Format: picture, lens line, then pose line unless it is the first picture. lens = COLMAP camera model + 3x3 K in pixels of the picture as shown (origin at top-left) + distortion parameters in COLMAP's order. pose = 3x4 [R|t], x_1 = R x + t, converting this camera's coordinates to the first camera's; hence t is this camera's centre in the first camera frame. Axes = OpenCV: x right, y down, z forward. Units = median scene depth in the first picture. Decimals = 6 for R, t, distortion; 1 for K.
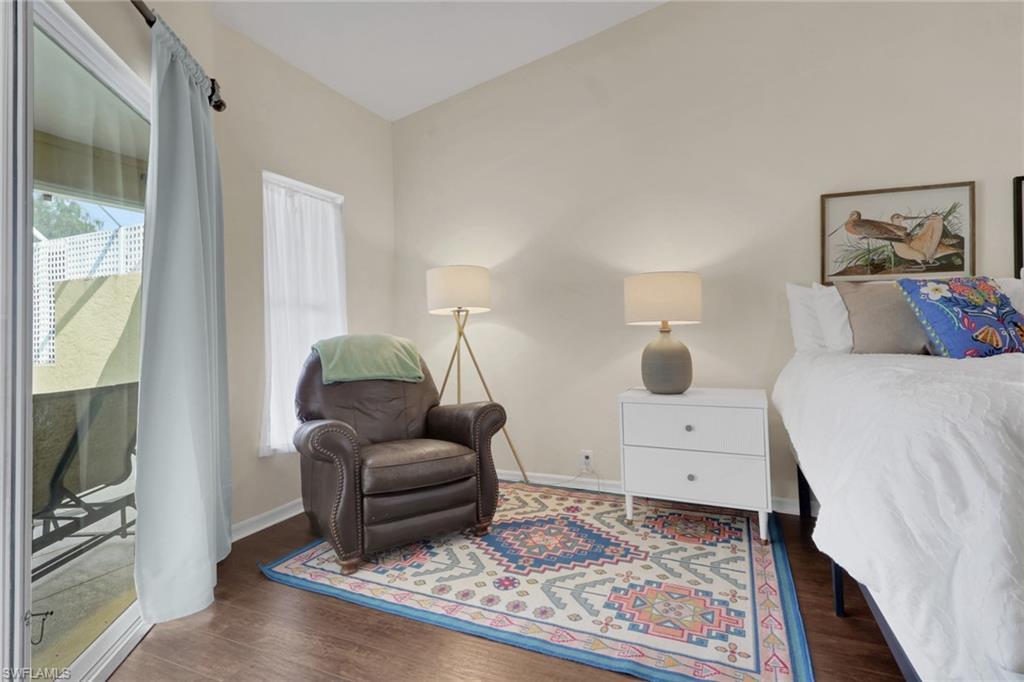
lens RADIAL K [[489.7, 0, 513.6], [0, 489.7, 346.2], [0, 0, 1]] dist [-0.001124, -0.000617]
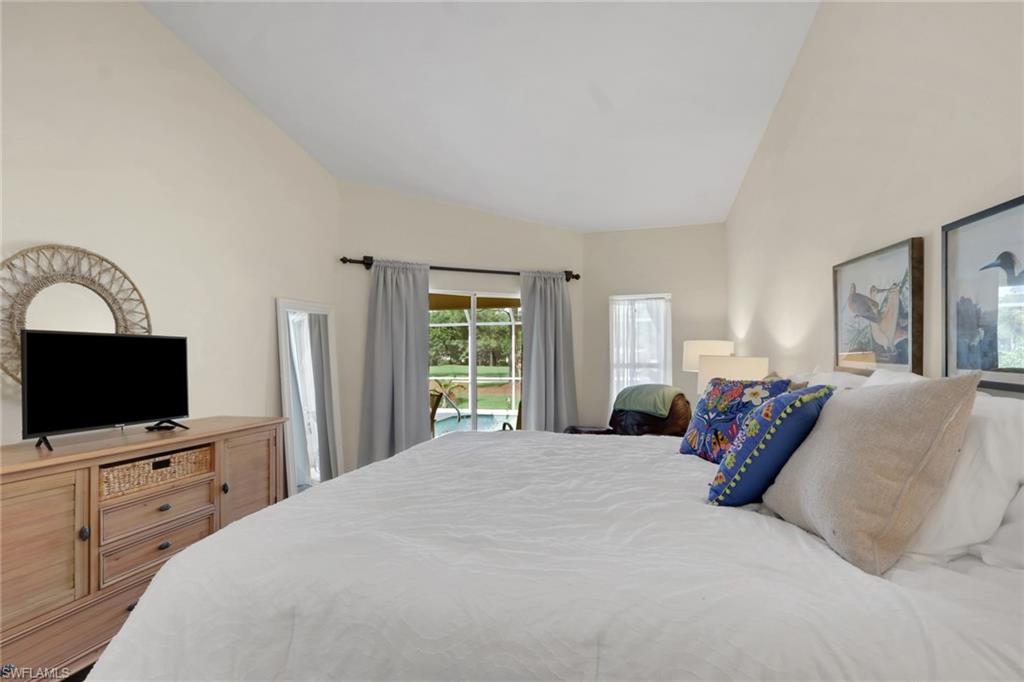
lens RADIAL K [[489.7, 0, 513.6], [0, 489.7, 346.2], [0, 0, 1]] dist [-0.001124, -0.000617]
pose [[0.139832, 0.013769, -0.990080, 1.408095], [-0.043666, 0.999016, 0.007726, -0.150735], [0.989212, 0.042152, 0.140295, 0.326292]]
